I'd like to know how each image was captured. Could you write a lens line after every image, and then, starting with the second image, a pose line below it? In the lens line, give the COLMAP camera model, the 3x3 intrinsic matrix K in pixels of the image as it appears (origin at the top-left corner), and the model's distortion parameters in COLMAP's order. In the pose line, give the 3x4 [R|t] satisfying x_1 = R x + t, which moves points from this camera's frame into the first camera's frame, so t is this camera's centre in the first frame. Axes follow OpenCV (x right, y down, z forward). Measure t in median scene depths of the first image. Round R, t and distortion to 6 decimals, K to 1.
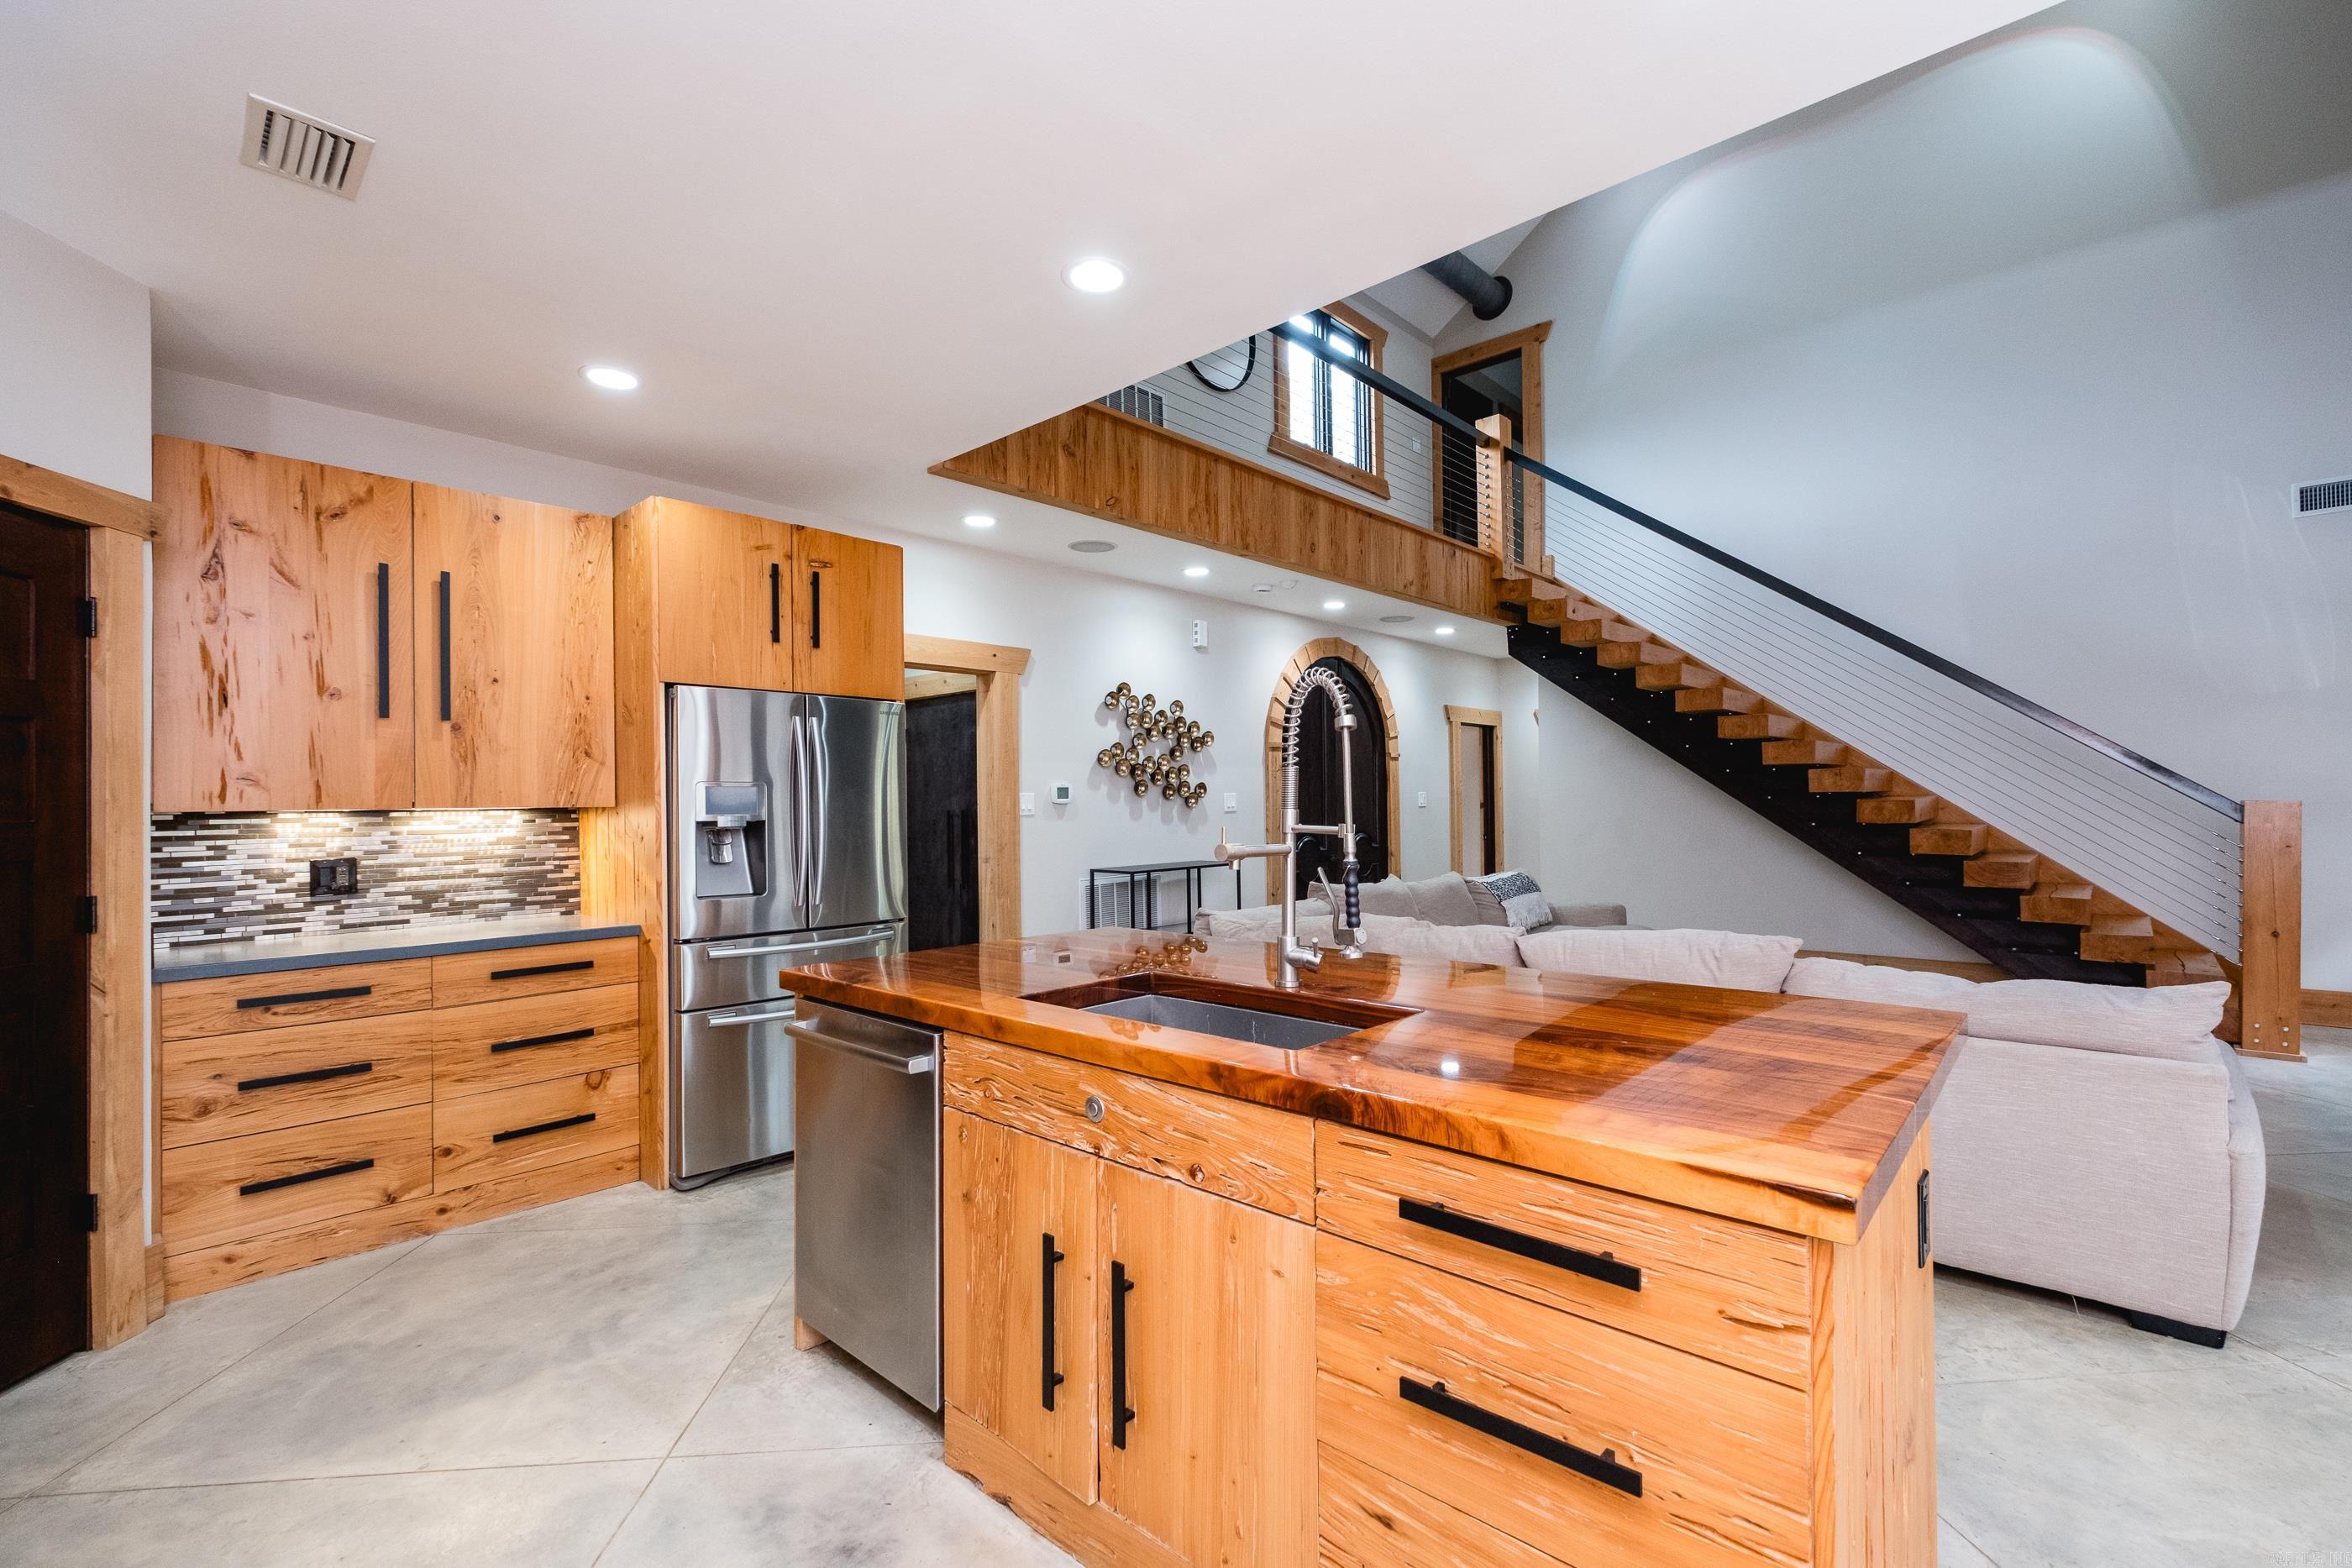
lens RADIAL K [[1009.5, 0, 1190.5], [0, 1009.5, 794.2], [0, 0, 1]] dist [0.004283, -0.000499]
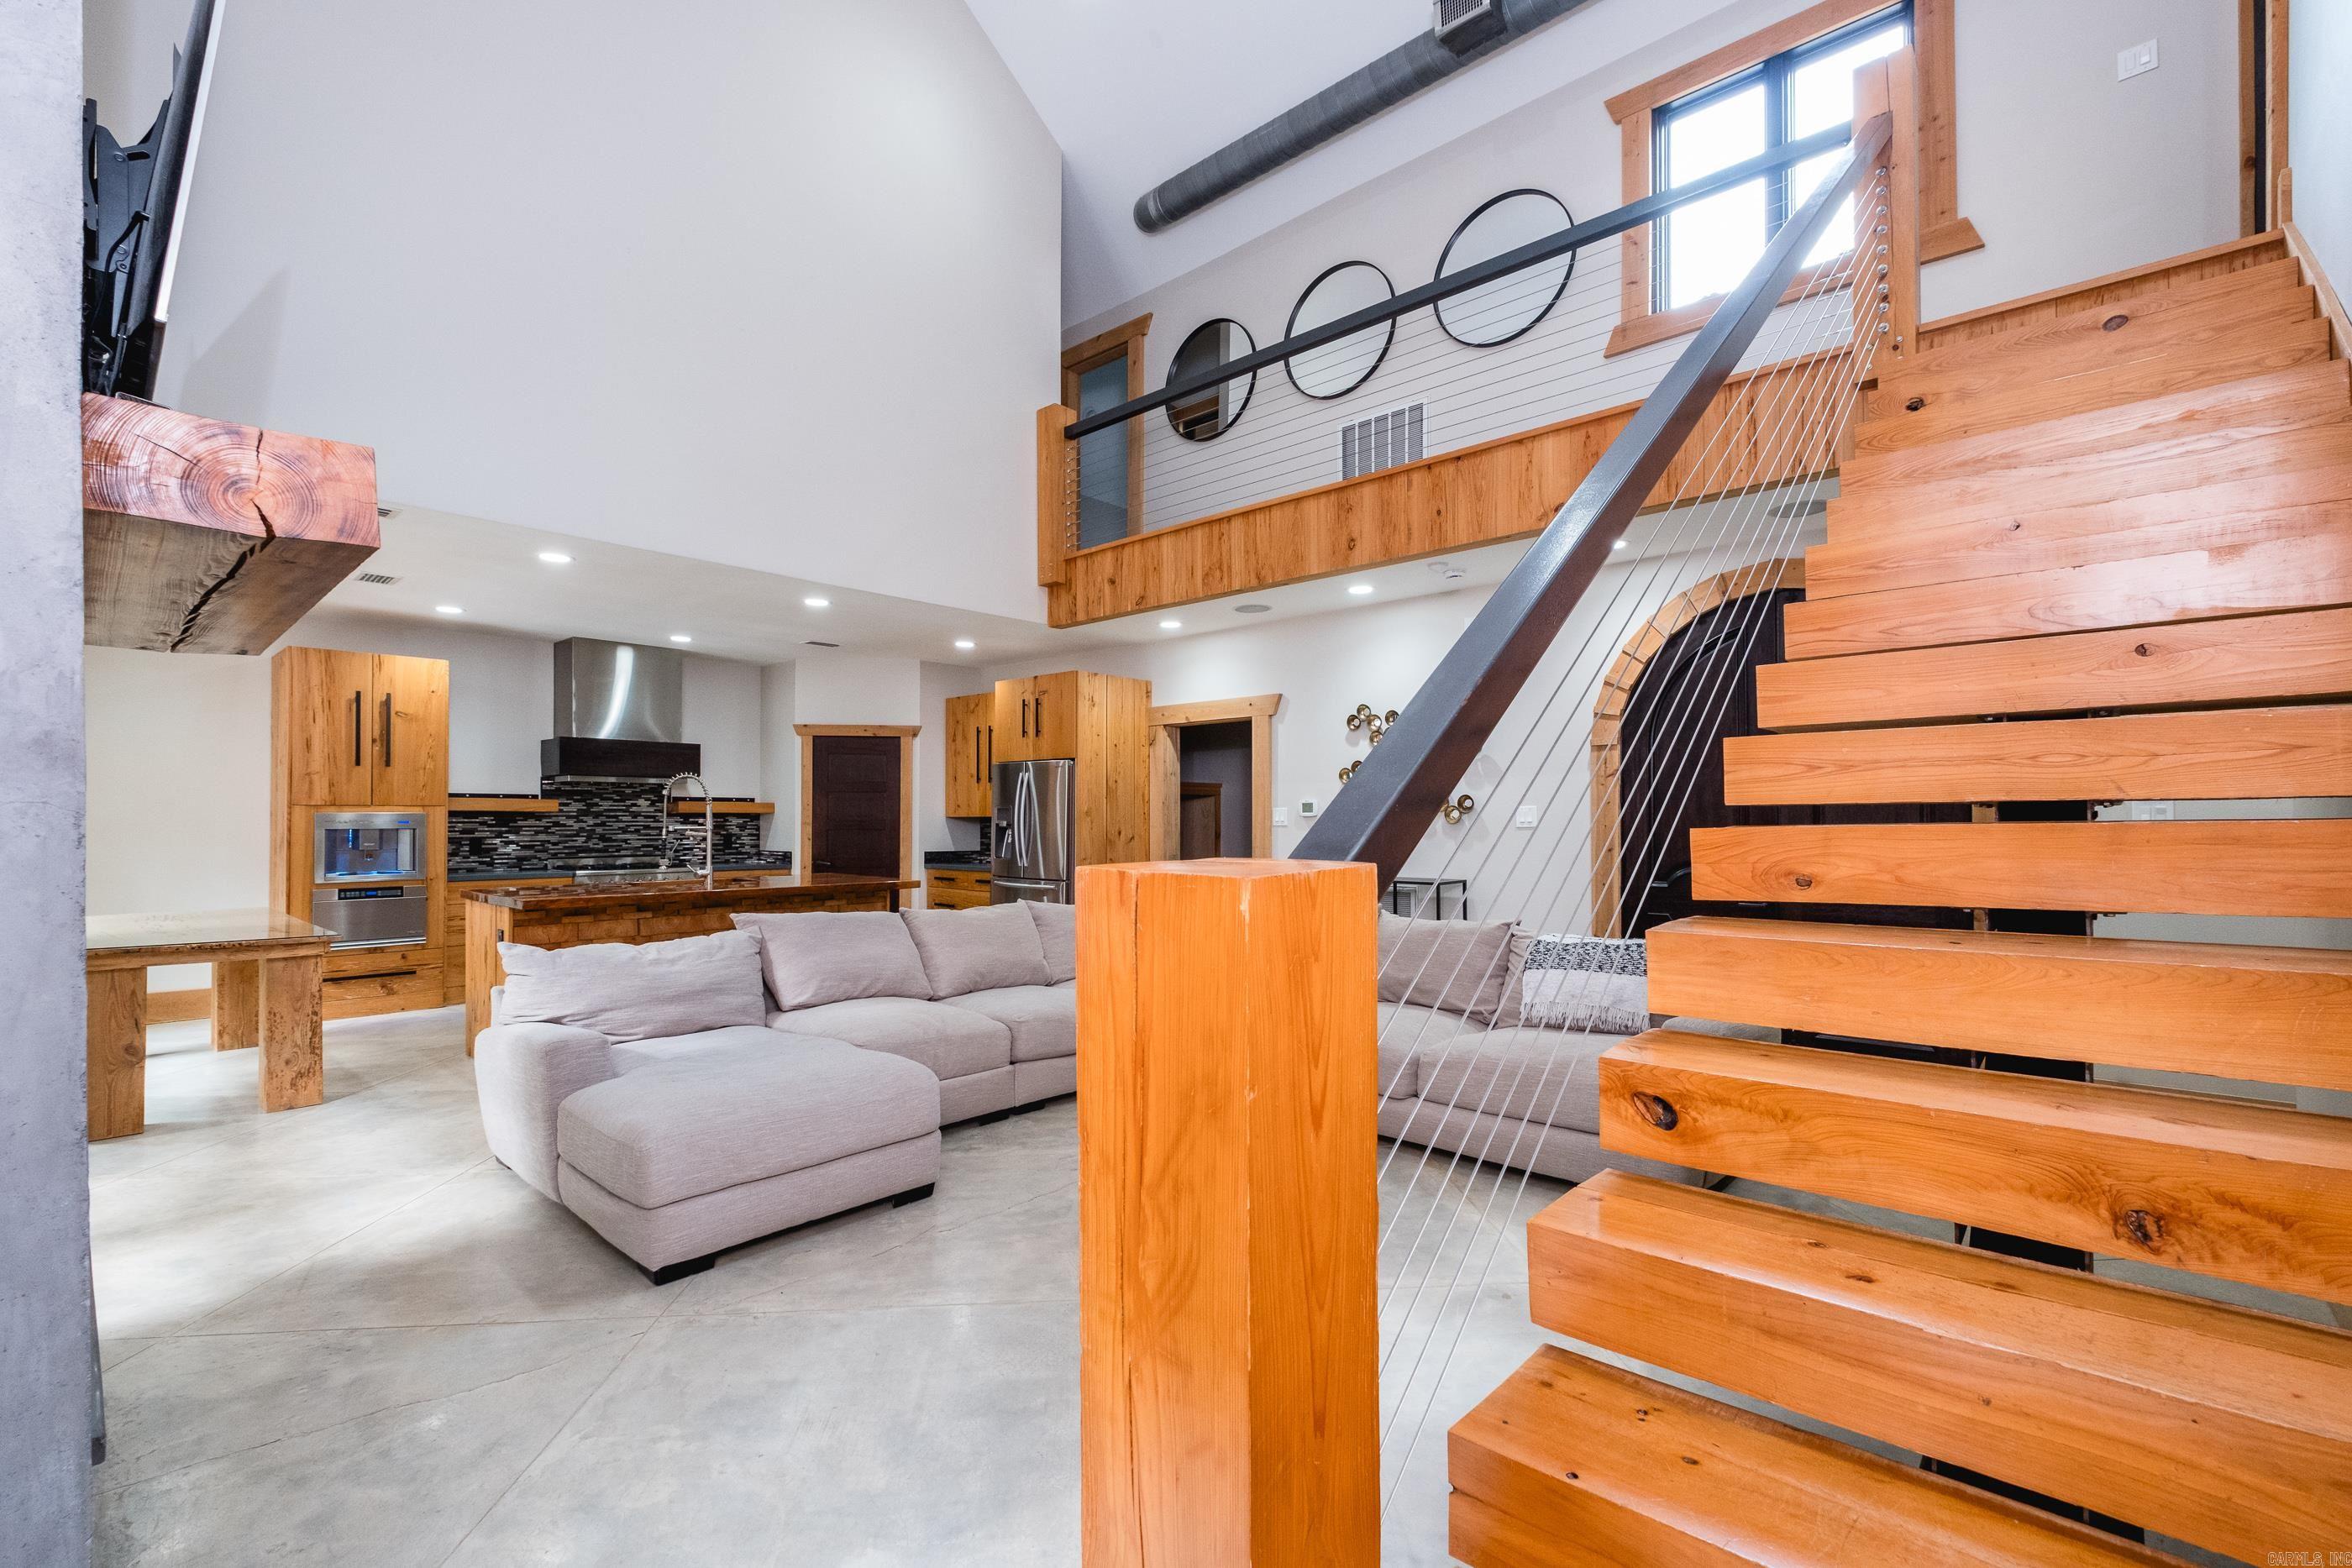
lens RADIAL K [[1011.5, 0, 1188.2], [0, 1011.5, 807.6], [0, 0, 1]] dist [0.004098, -0.005406]
pose [[0.005421, 0.001401, -0.999984, 1.680372], [0.009304, 0.999956, 0.001451, -0.006618], [0.999942, -0.009312, 0.005407, 1.341653]]
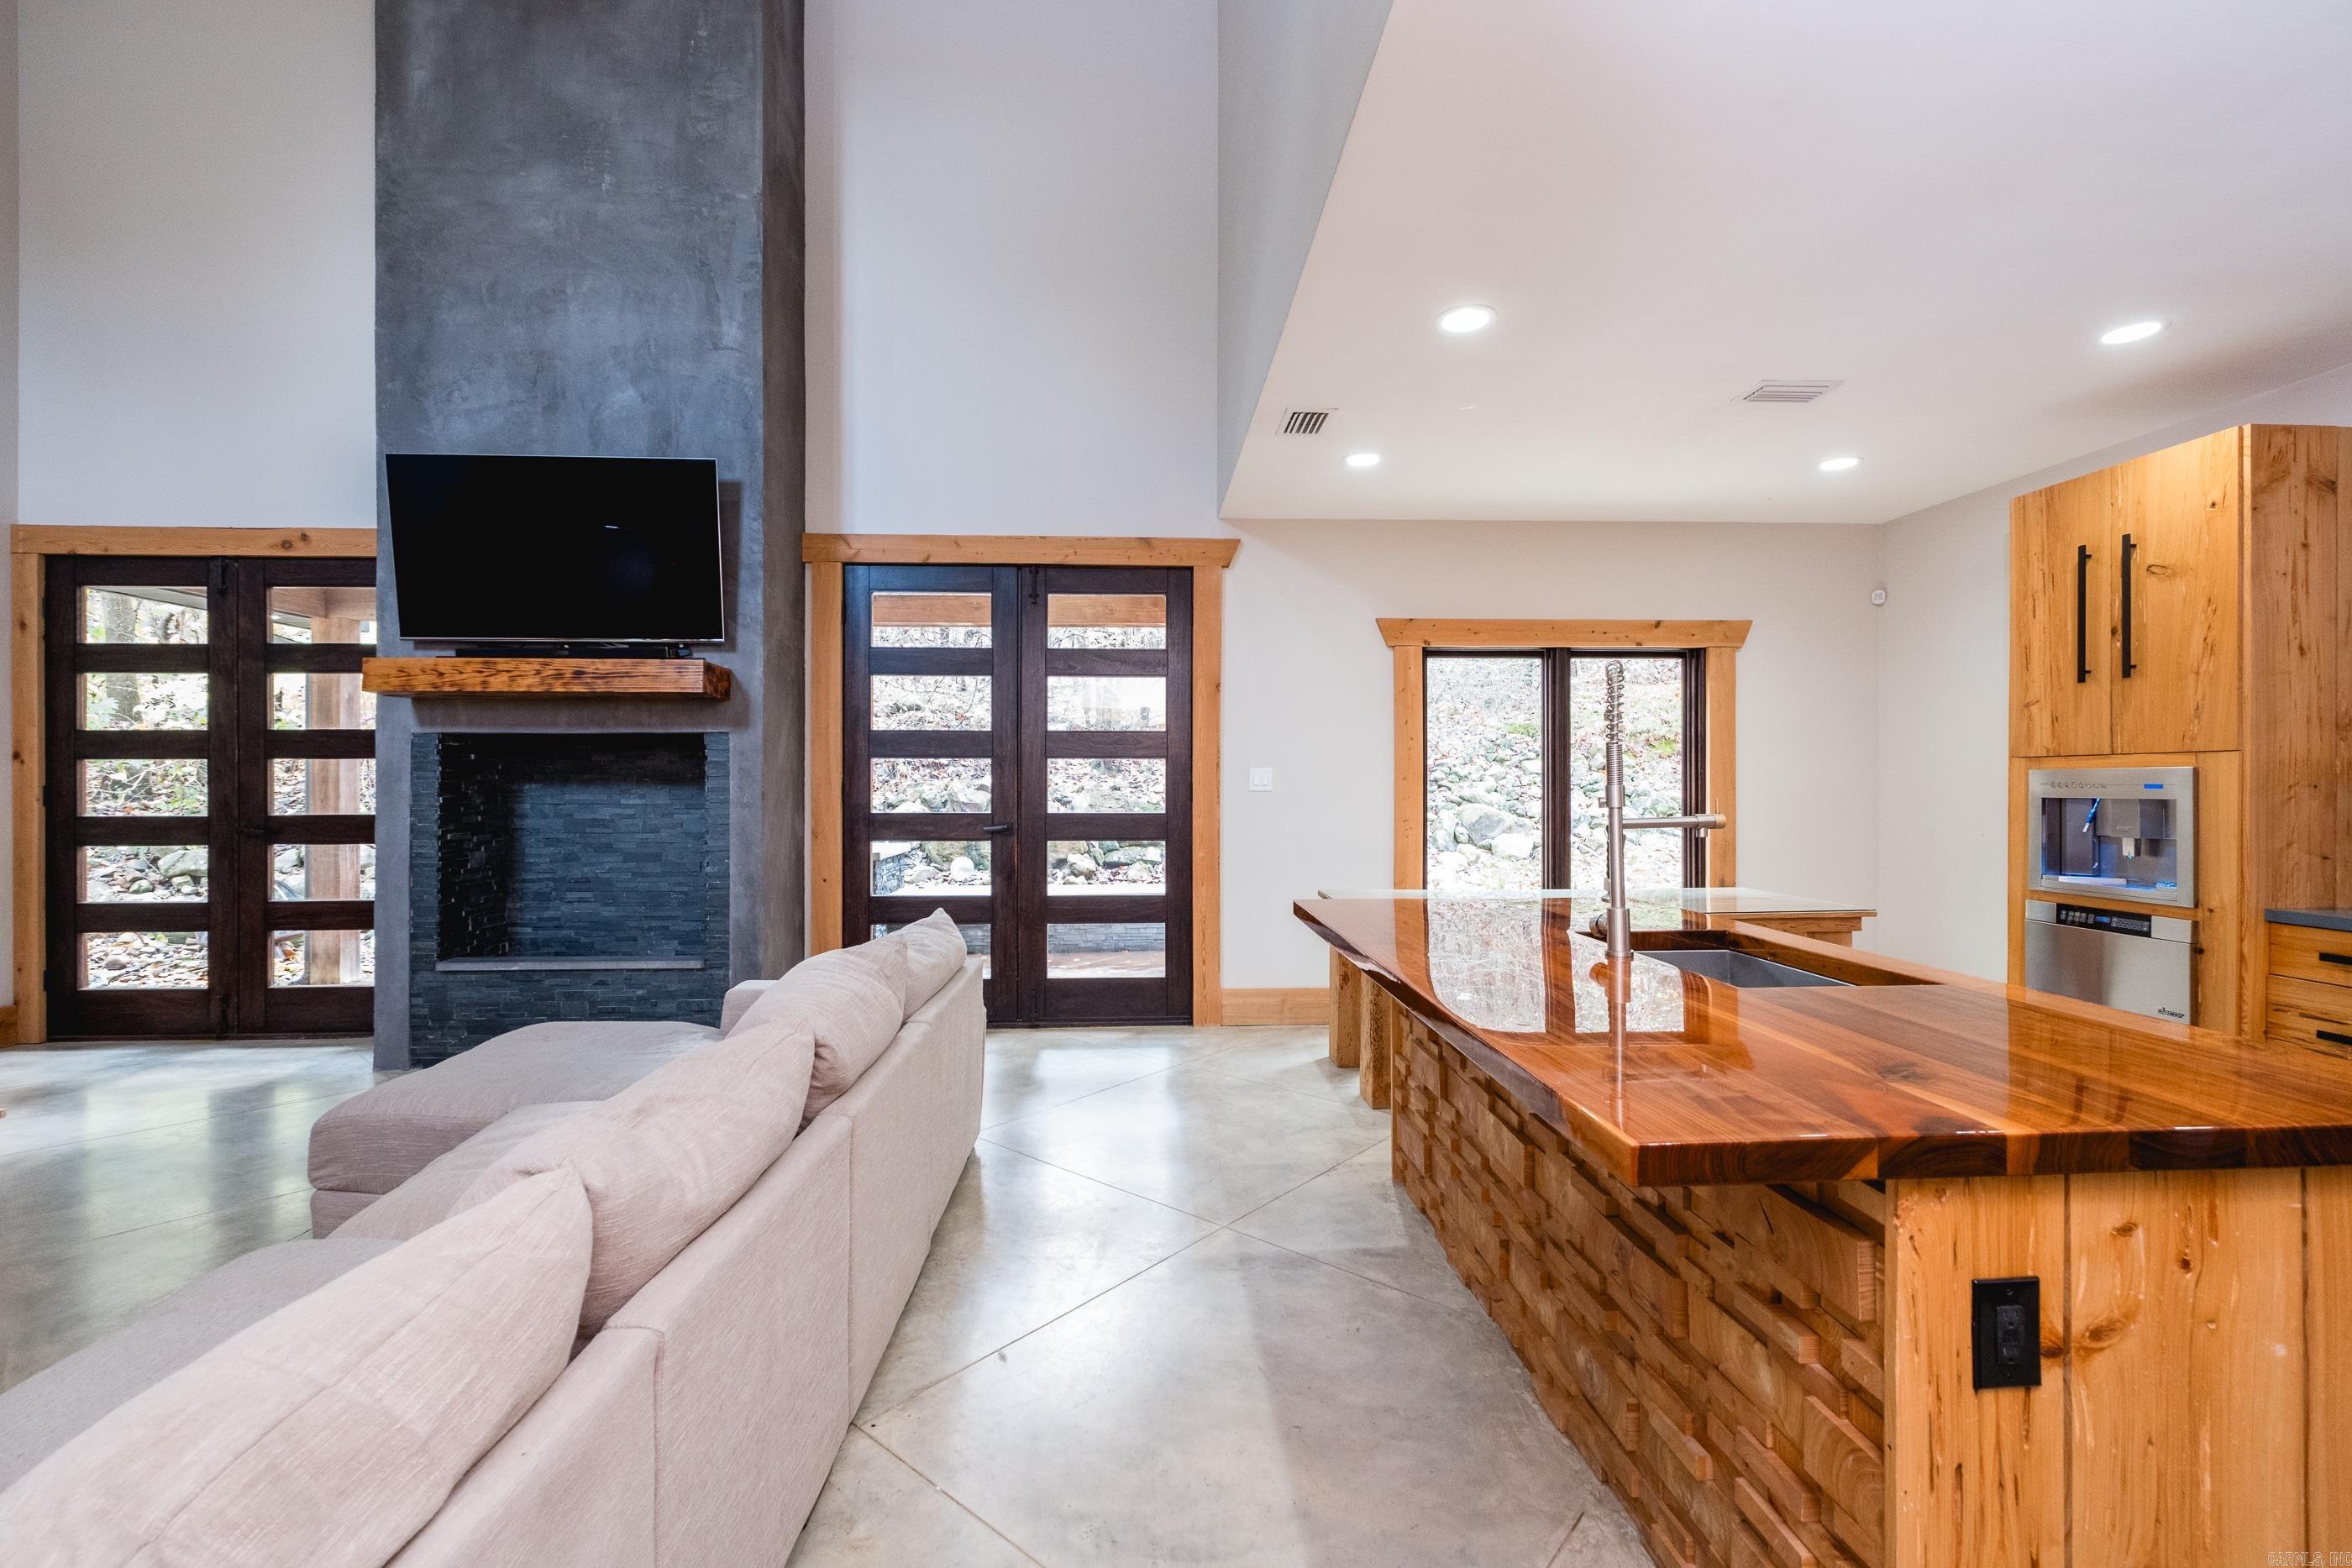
lens RADIAL K [[1010.8, 0, 1184.0], [0, 1010.8, 782.4], [0, 0, 1]] dist [0.009854, -0.007186]
pose [[-0.705296, 0.011527, 0.708819, -0.186594], [0.003247, 0.999910, -0.013030, 0.014470], [-0.708905, -0.006889, -0.705270, 1.183062]]
